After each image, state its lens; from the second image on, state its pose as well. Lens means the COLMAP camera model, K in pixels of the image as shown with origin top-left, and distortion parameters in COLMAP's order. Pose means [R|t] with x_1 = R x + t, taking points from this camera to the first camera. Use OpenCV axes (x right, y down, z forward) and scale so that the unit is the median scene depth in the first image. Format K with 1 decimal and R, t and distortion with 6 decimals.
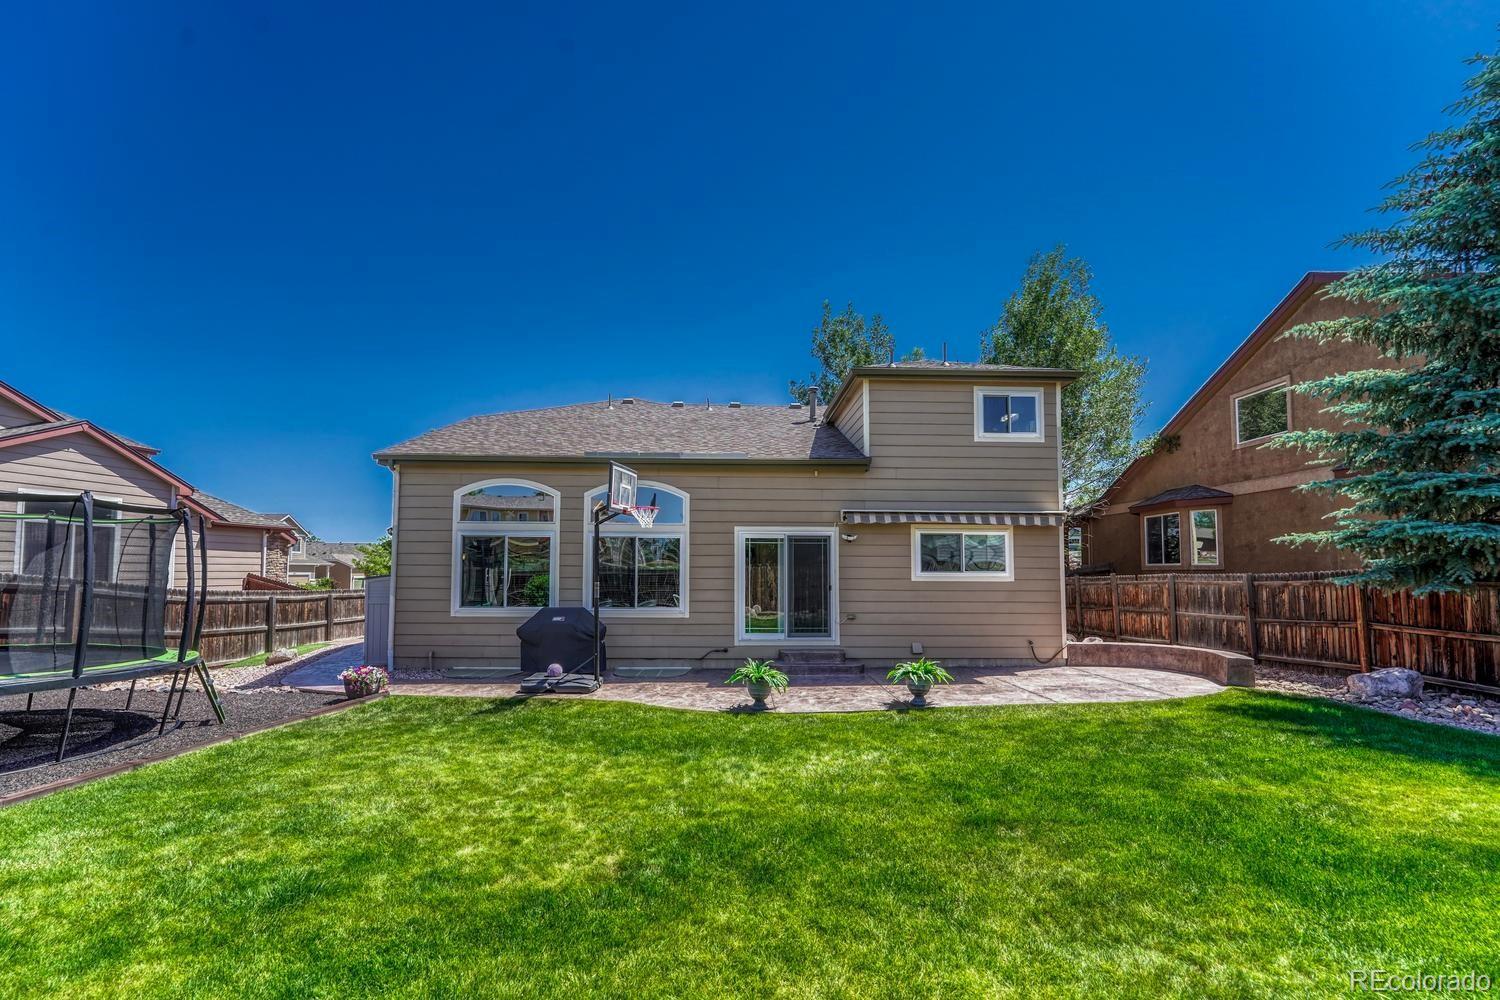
lens RADIAL K [[615.9, 0, 768.3], [0, 615.9, 532.3], [0, 0, 1]] dist [-0.003418, 0.002626]
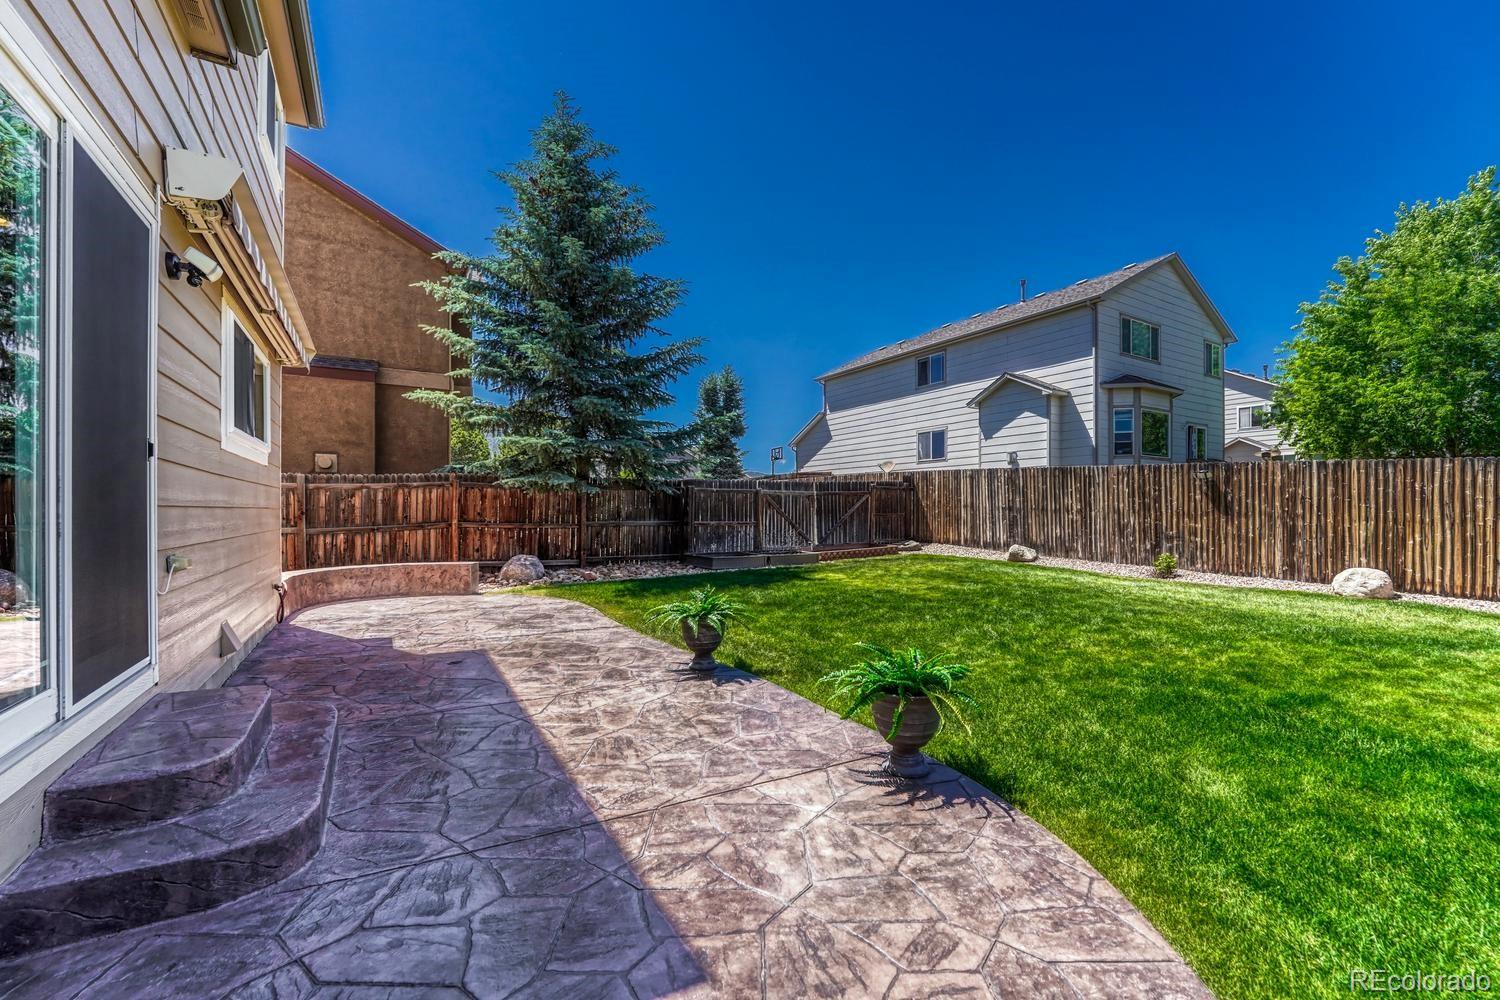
lens RADIAL K [[615.9, 0, 756.0], [0, 615.9, 510.3], [0, 0, 1]] dist [-0.003418, 0.002626]
pose [[-0.481013, -0.003091, 0.876708, -0.209820], [-0.060612, 0.997718, -0.029738, 0.108332], [-0.874616, -0.067443, -0.480103, 0.911746]]
